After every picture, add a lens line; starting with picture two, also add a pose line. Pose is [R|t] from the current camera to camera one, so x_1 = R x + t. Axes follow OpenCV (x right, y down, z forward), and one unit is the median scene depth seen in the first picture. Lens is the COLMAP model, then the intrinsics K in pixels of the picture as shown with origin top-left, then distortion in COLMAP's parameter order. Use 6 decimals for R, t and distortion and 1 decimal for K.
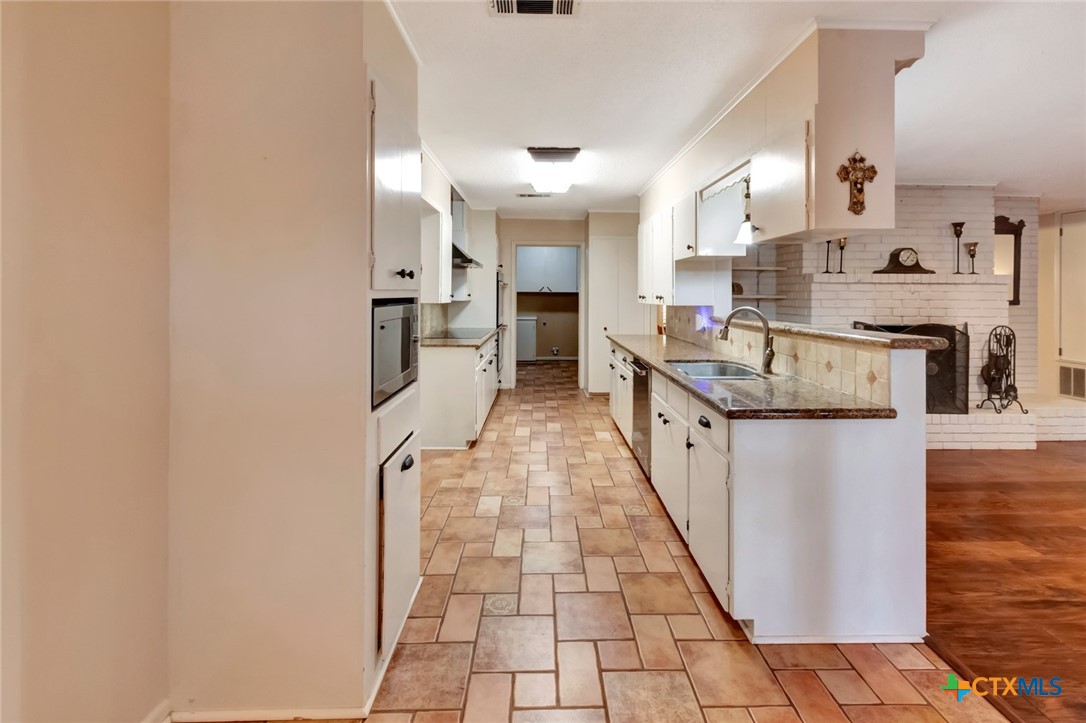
lens RADIAL K [[499.9, 0, 556.3], [0, 499.9, 283.3], [0, 0, 1]] dist [0.000913, -0.000064]
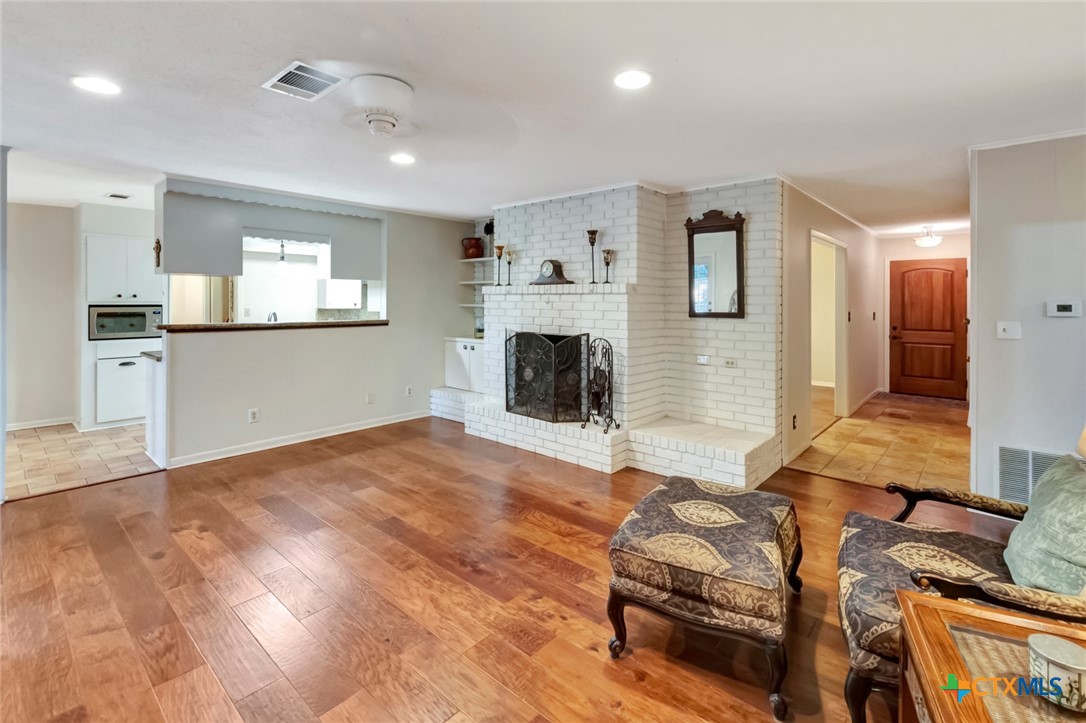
lens RADIAL K [[497.2, 0, 558.5], [0, 497.2, 297.3], [0, 0, 1]] dist [-0.000549, 0.000038]
pose [[0.736242, -0.005262, -0.676698, 1.427470], [0.011129, 0.999929, 0.004333, 0.002887], [0.676627, -0.010721, 0.736248, 0.252772]]
